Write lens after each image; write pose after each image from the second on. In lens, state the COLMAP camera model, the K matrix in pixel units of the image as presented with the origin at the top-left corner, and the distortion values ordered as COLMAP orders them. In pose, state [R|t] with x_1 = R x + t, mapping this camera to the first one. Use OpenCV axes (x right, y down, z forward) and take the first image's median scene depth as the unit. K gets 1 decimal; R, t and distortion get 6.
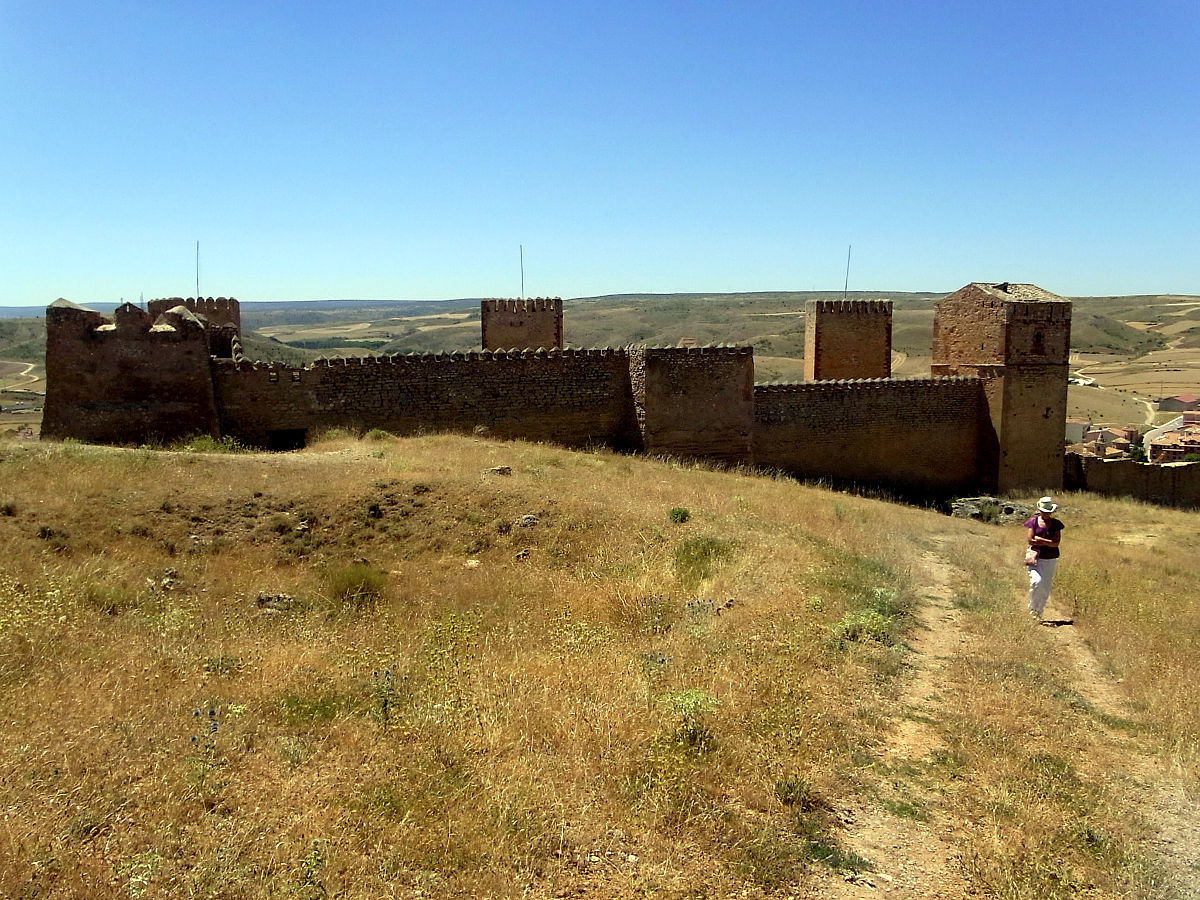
lens RADIAL K [[982.6, 0, 707.1], [0, 982.6, 446.7], [0, 0, 1]] dist [-0.087674, 0.003242]
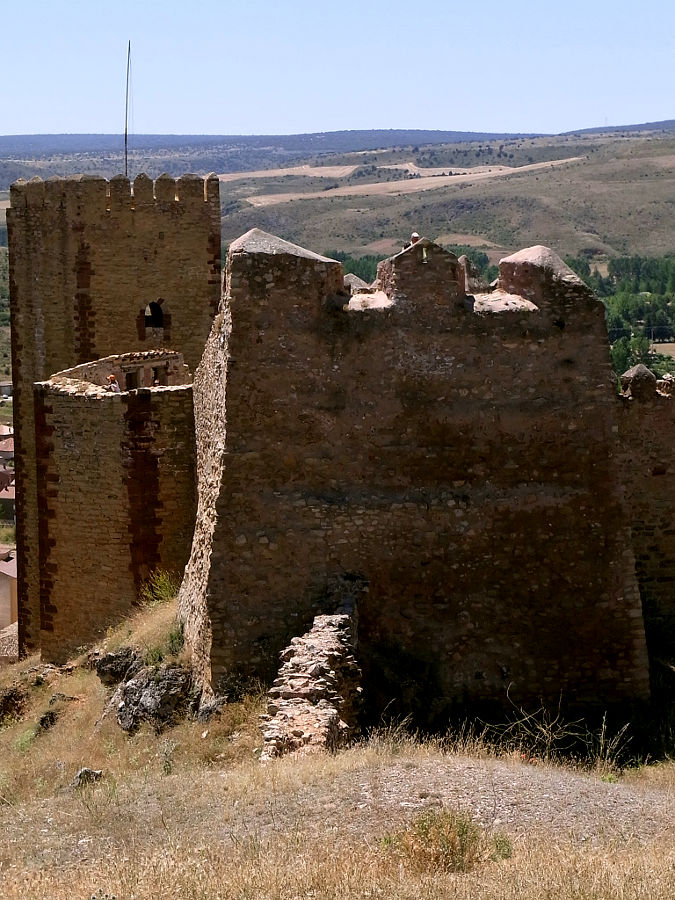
lens RADIAL K [[2193.9, 0, 392.5], [0, 2193.9, 449.7], [0, 0, 1]] dist [0.340688, 0.162180]
pose [[0.982664, 0.006474, -0.185285, -0.312345], [-0.006738, 0.999977, -0.000791, -0.042836], [0.185275, 0.002025, 0.982685, 0.053235]]
